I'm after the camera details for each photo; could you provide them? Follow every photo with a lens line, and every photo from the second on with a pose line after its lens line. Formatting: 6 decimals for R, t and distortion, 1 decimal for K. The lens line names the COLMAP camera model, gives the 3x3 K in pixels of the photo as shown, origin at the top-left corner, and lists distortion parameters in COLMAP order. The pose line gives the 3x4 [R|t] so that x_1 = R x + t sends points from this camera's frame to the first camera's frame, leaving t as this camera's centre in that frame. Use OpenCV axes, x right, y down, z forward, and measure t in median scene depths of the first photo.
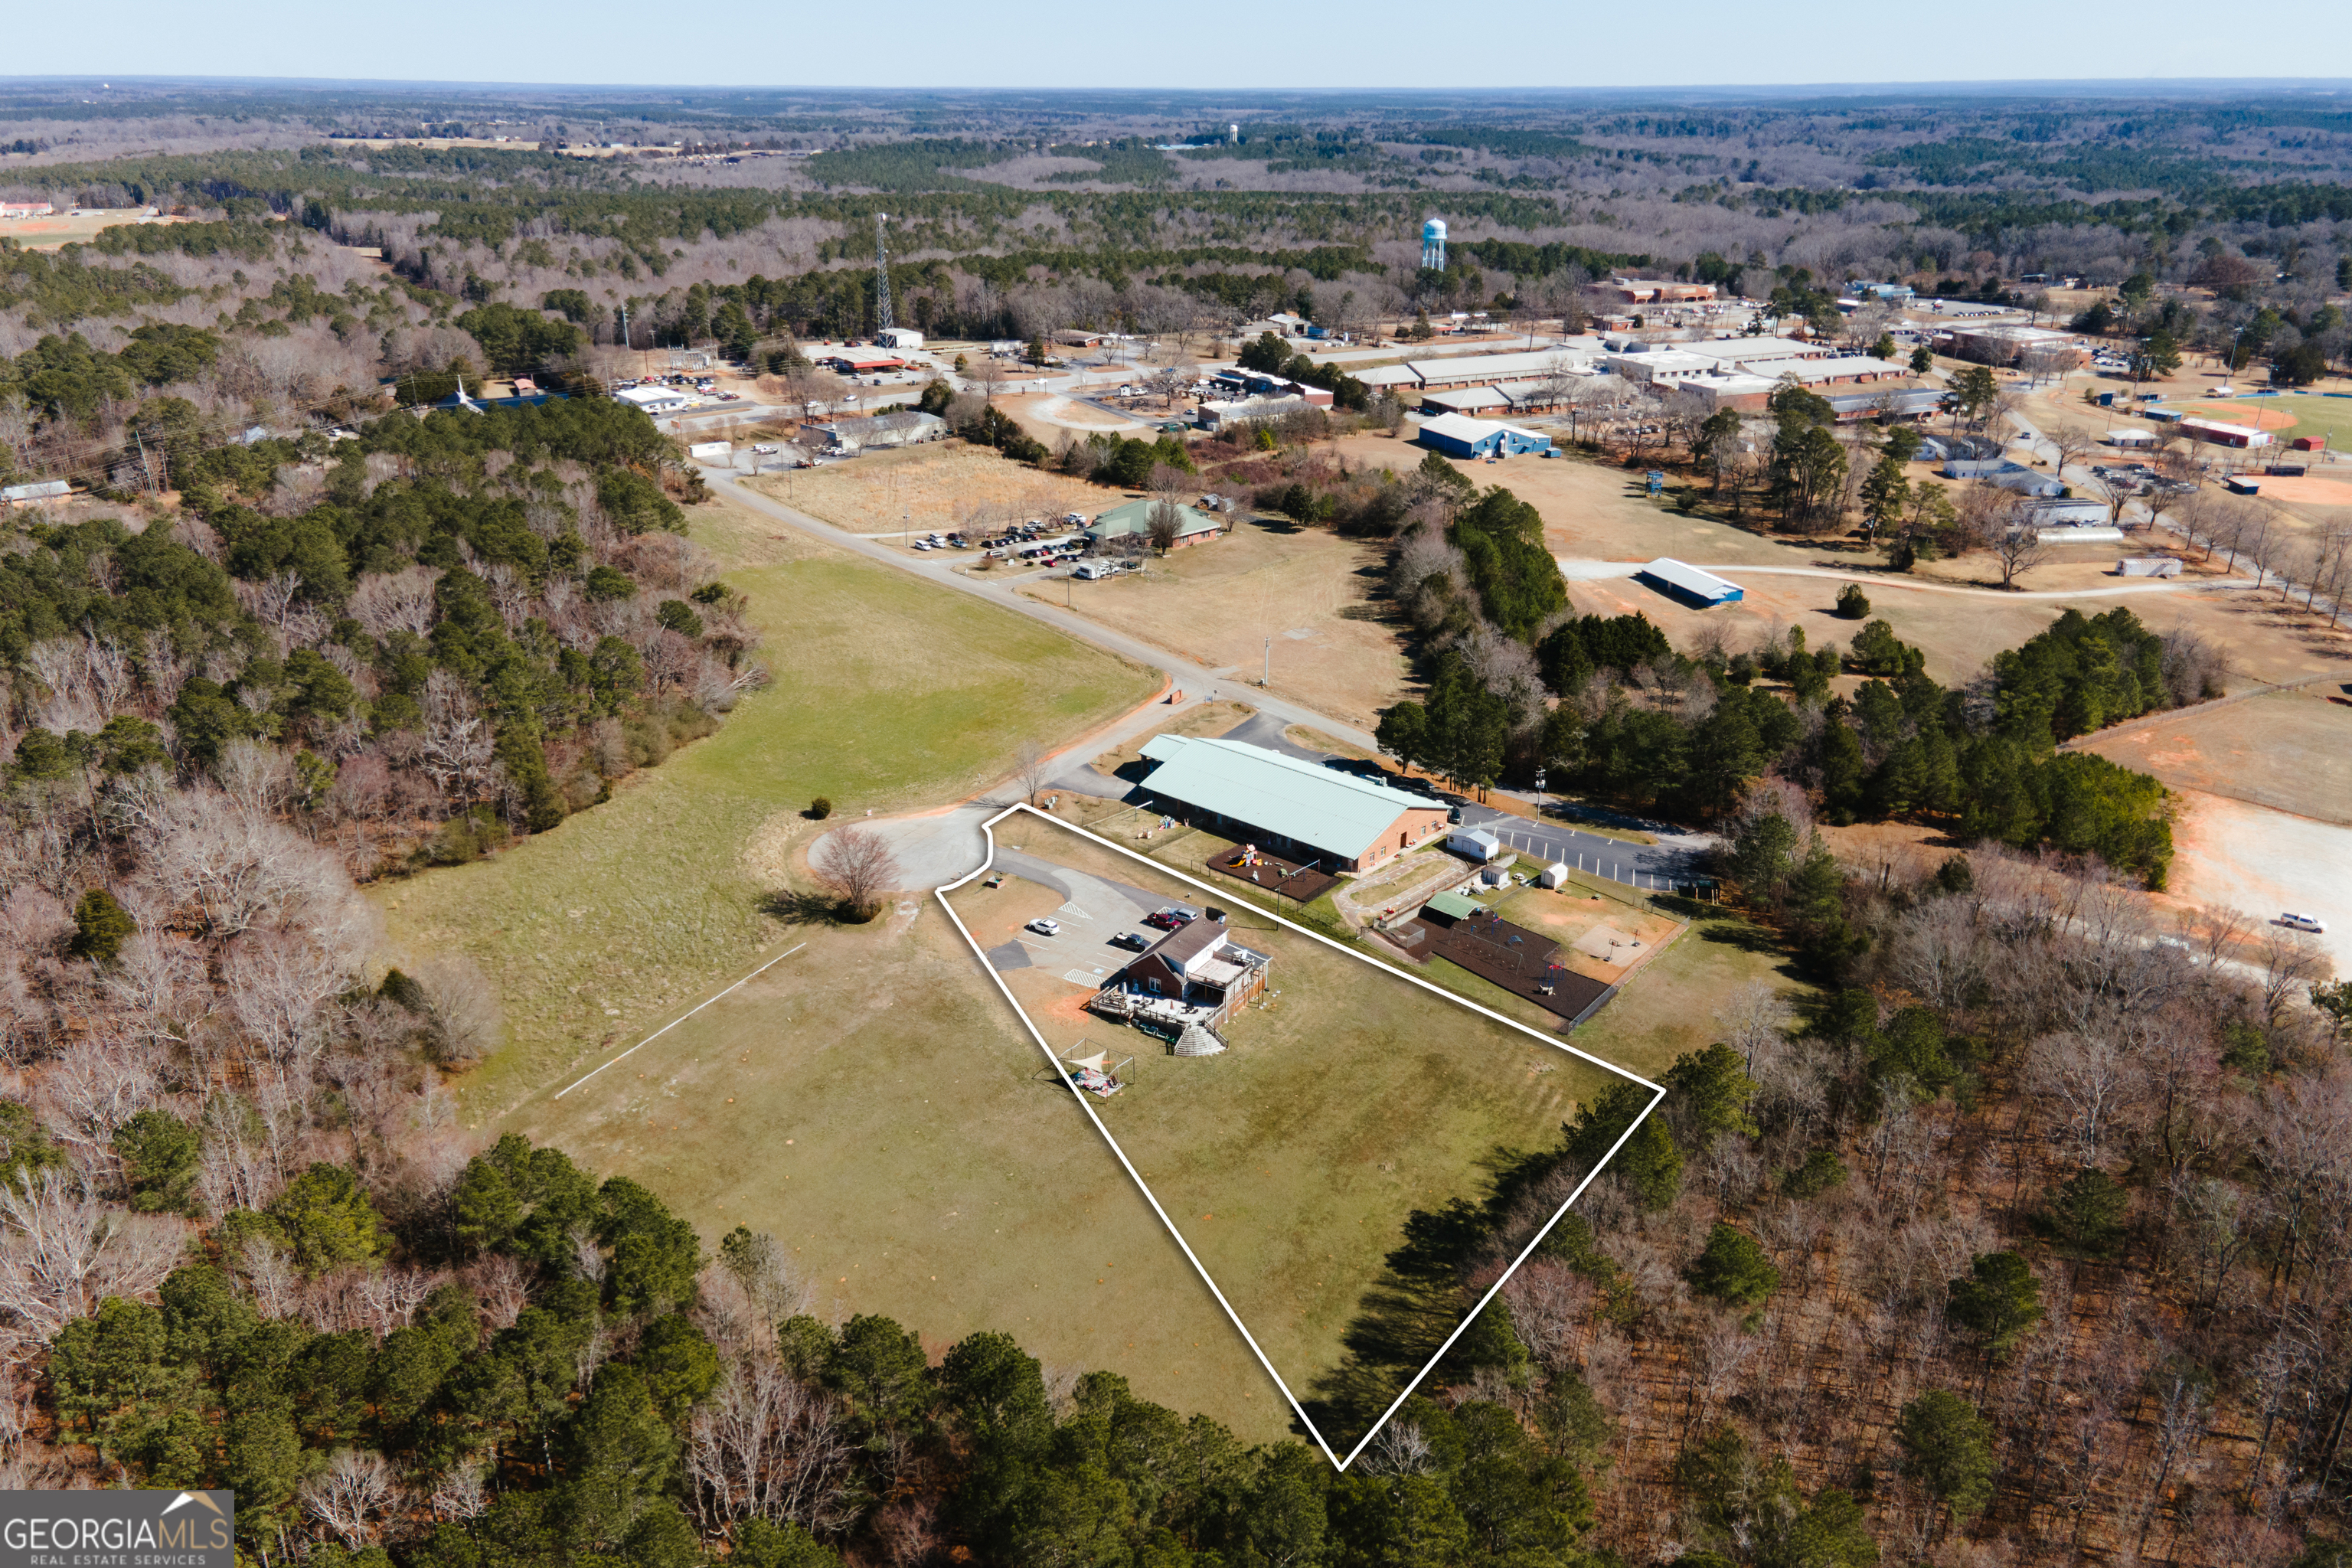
lens RADIAL K [[1714.6, 0, 1196.0], [0, 1714.6, 793.0], [0, 0, 1]] dist [0.026608, 0.005638]
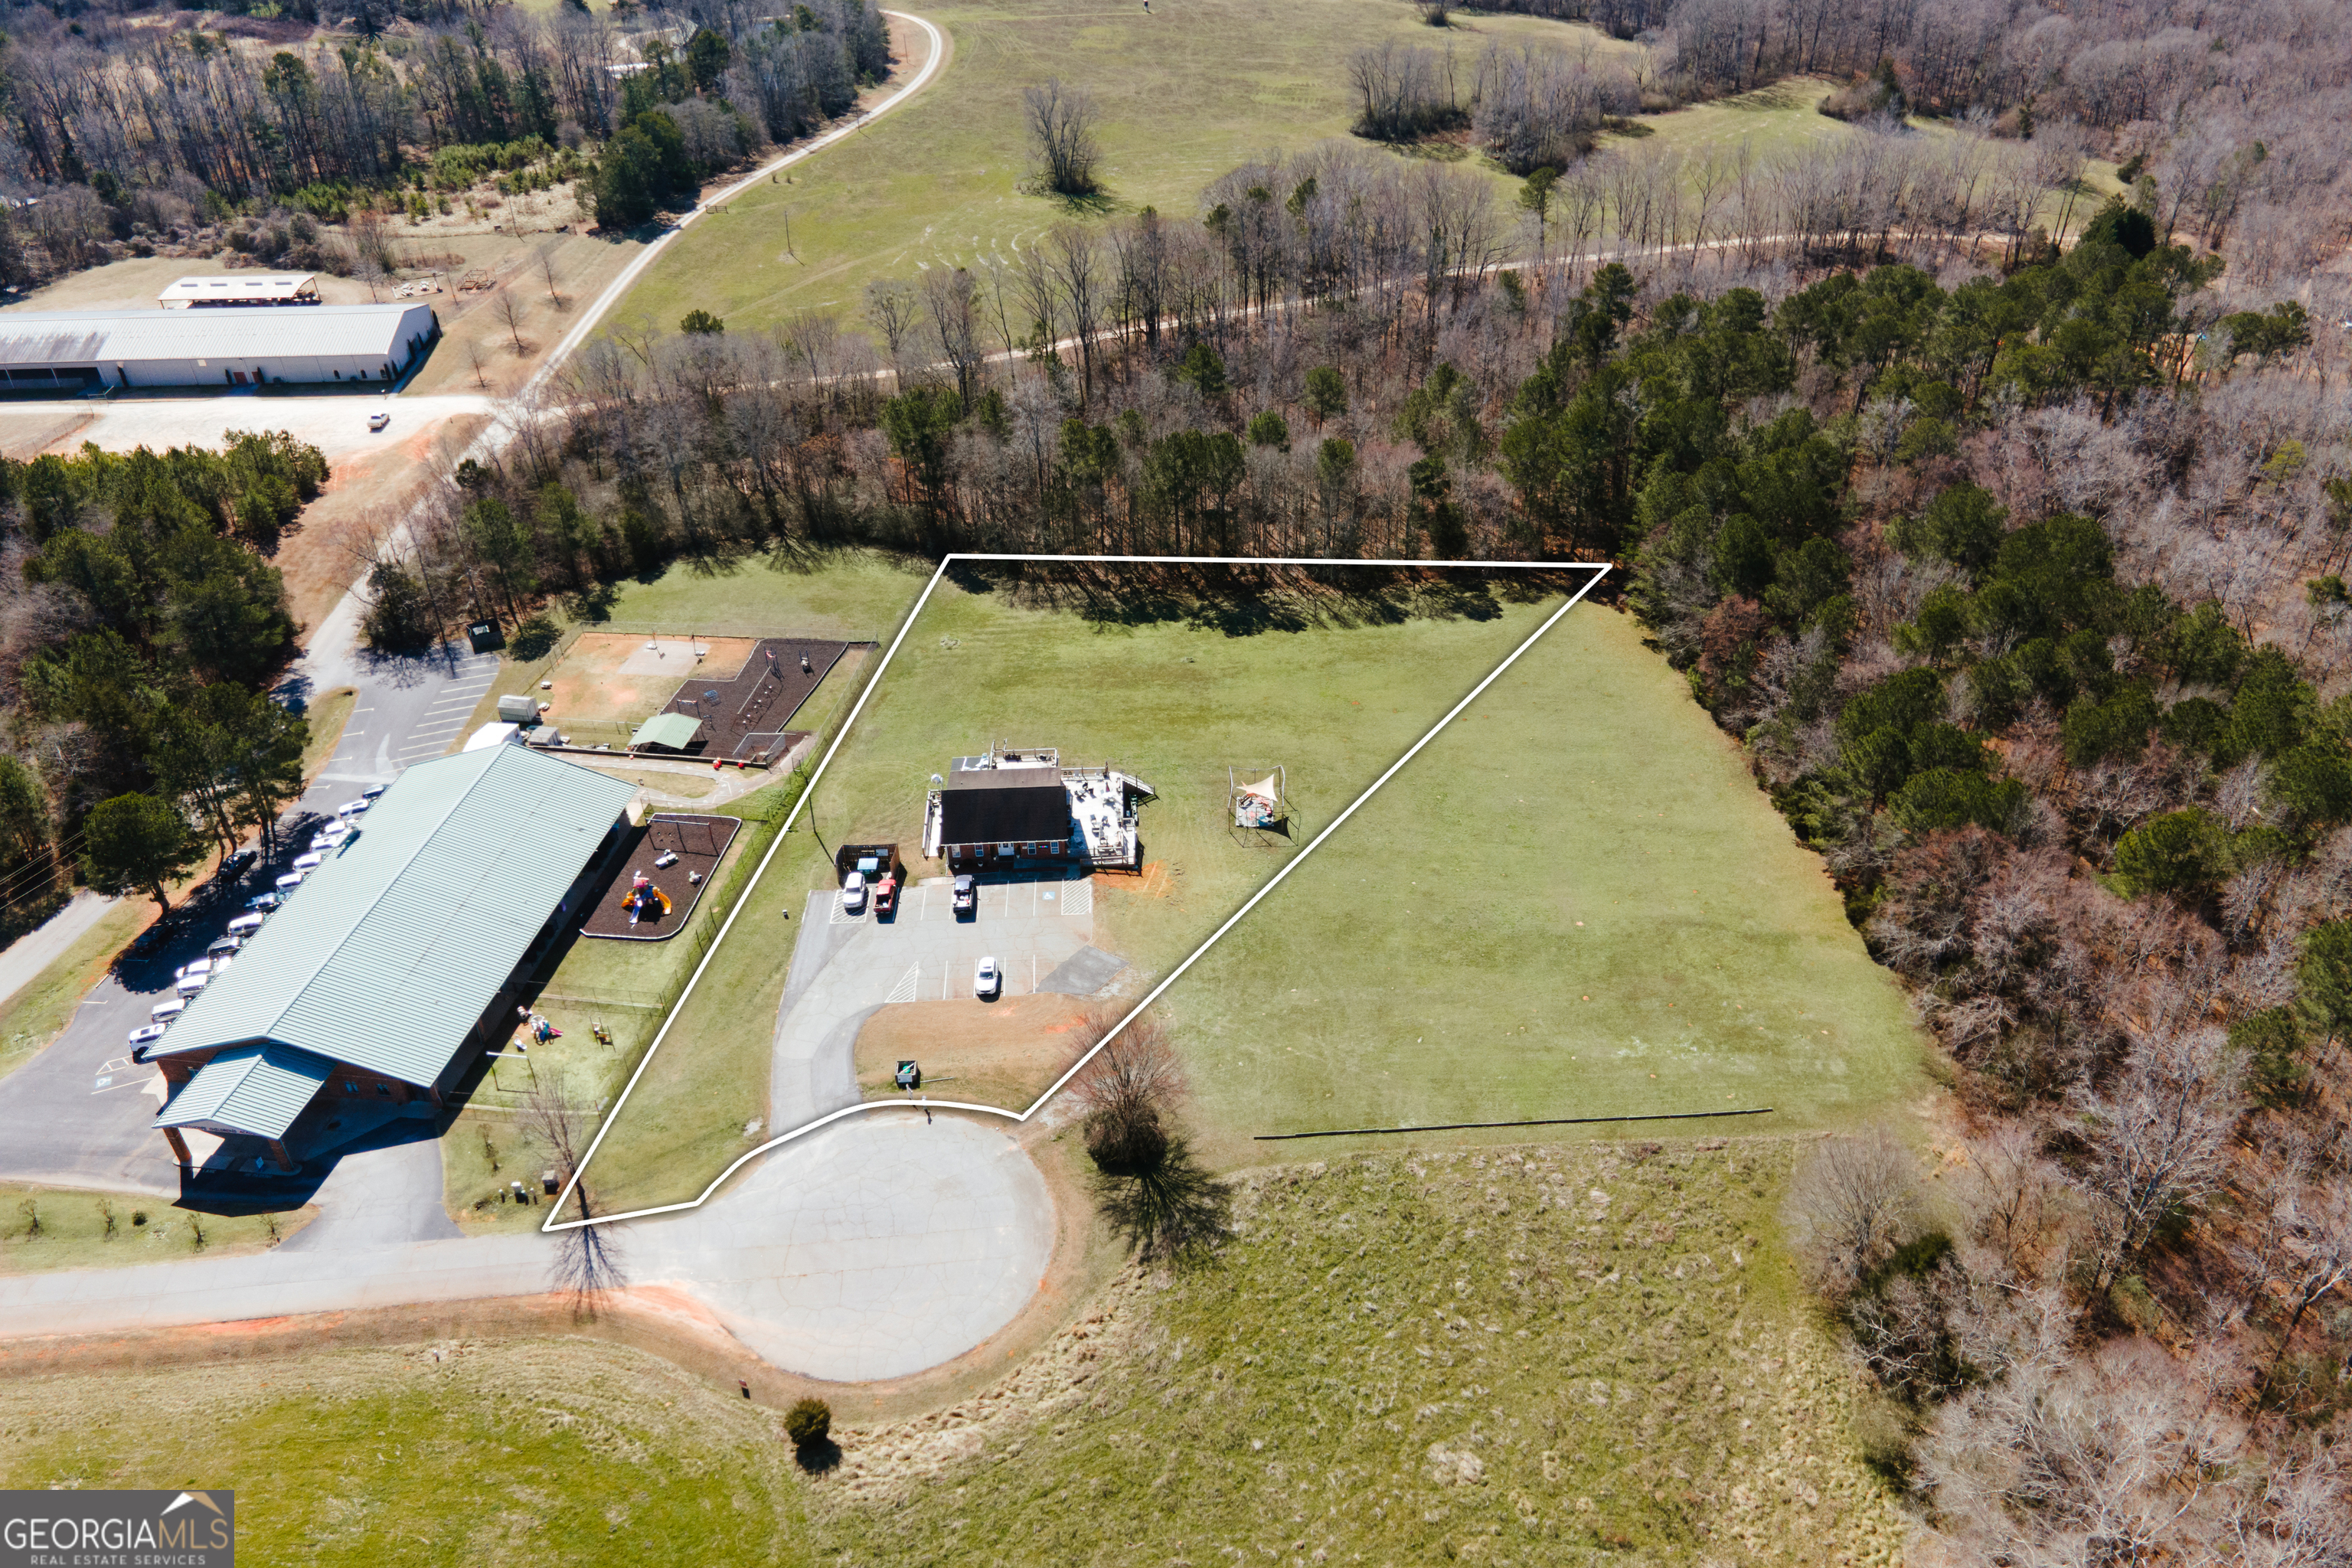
lens RADIAL K [[1732.9, 0, 1161.6], [0, 1732.9, 820.0], [0, 0, 1]] dist [0.029406, 0.010122]
pose [[-0.548478, -0.487655, 0.679238, -0.577217], [0.332147, 0.618425, 0.712200, -0.435522], [-0.767366, 0.616233, -0.177220, 1.073947]]
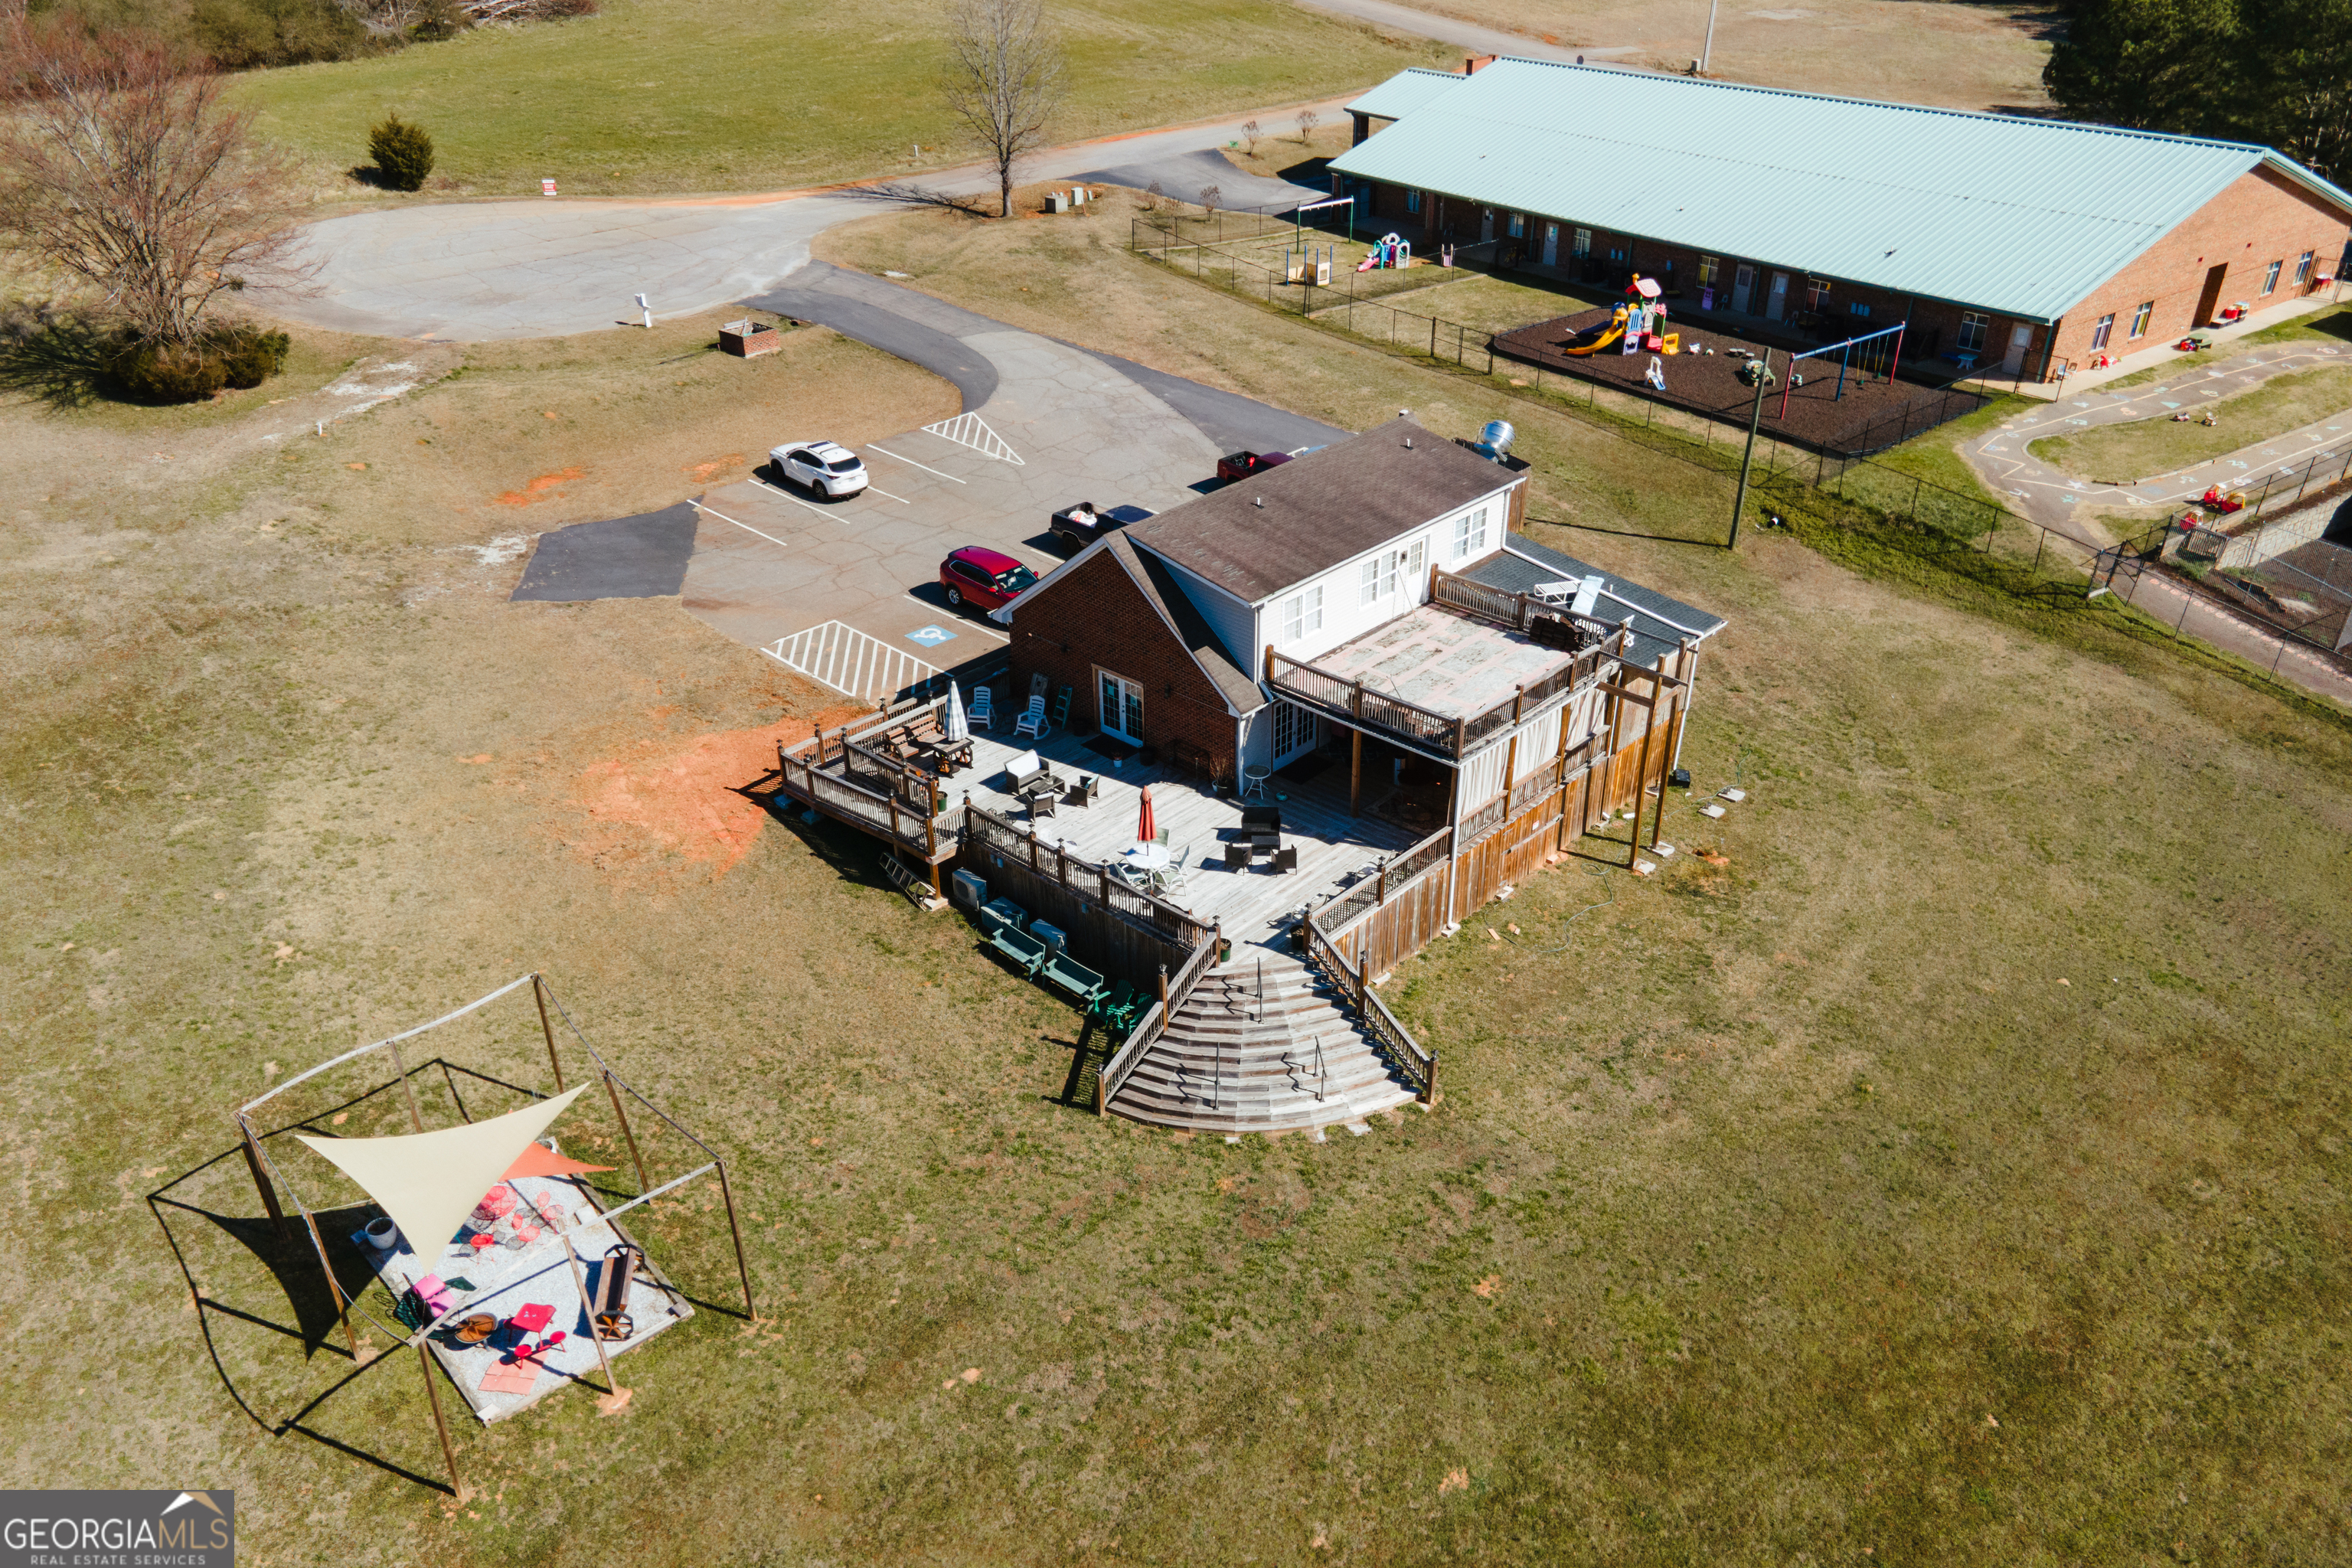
lens RADIAL K [[1714.6, 0, 1196.0], [0, 1714.6, 793.0], [0, 0, 1]] dist [0.026608, 0.005638]
pose [[0.977031, 0.089117, -0.193570, 0.024584], [-0.062583, 0.988297, 0.139115, 0.090877], [0.203702, -0.123805, 0.971173, 0.784613]]
